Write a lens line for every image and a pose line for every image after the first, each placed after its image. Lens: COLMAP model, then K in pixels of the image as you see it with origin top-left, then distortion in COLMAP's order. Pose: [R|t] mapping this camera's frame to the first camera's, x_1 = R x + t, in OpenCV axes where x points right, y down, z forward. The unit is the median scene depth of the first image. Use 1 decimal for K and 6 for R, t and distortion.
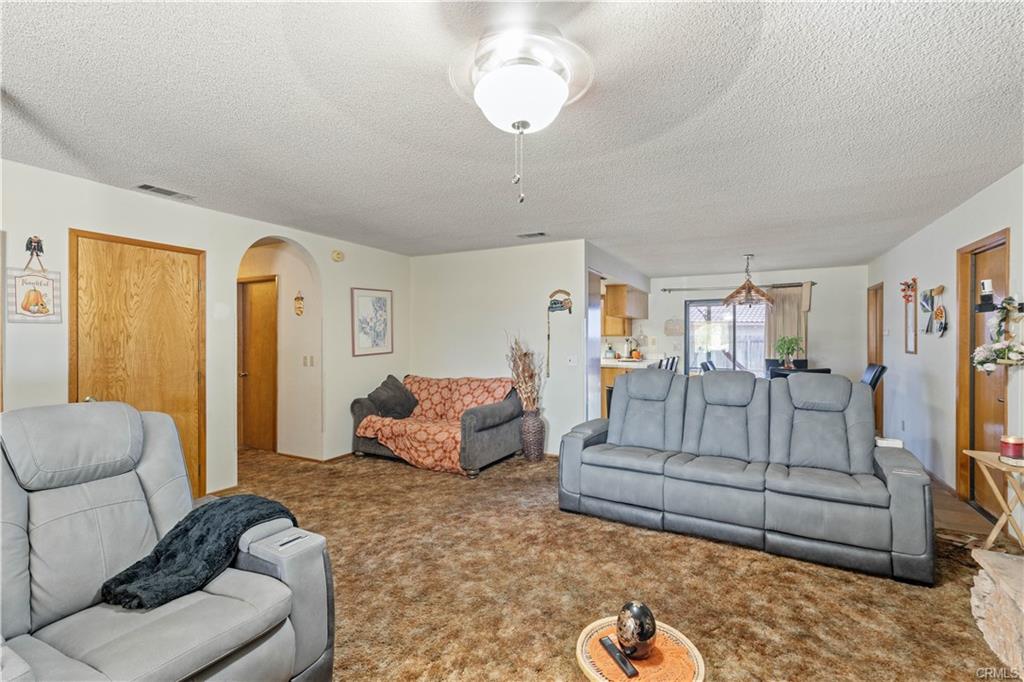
lens RADIAL K [[454.2, 0, 514.5], [0, 454.2, 341.3], [0, 0, 1]] dist [-0.000665, 0.000756]
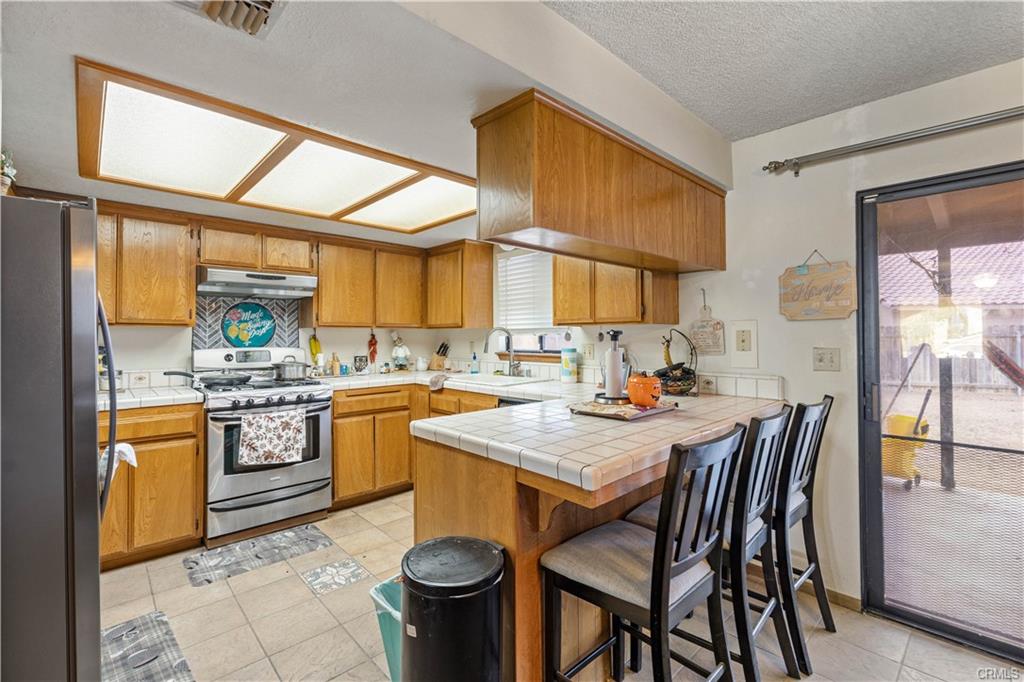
lens RADIAL K [[454.2, 0, 518.0], [0, 454.2, 331.4], [0, 0, 1]] dist [-0.000665, 0.000756]
pose [[0.947077, -0.016068, -0.320604, 0.260300], [0.012702, 0.999840, -0.012585, -0.003311], [0.320755, 0.007846, 0.947130, 0.655730]]
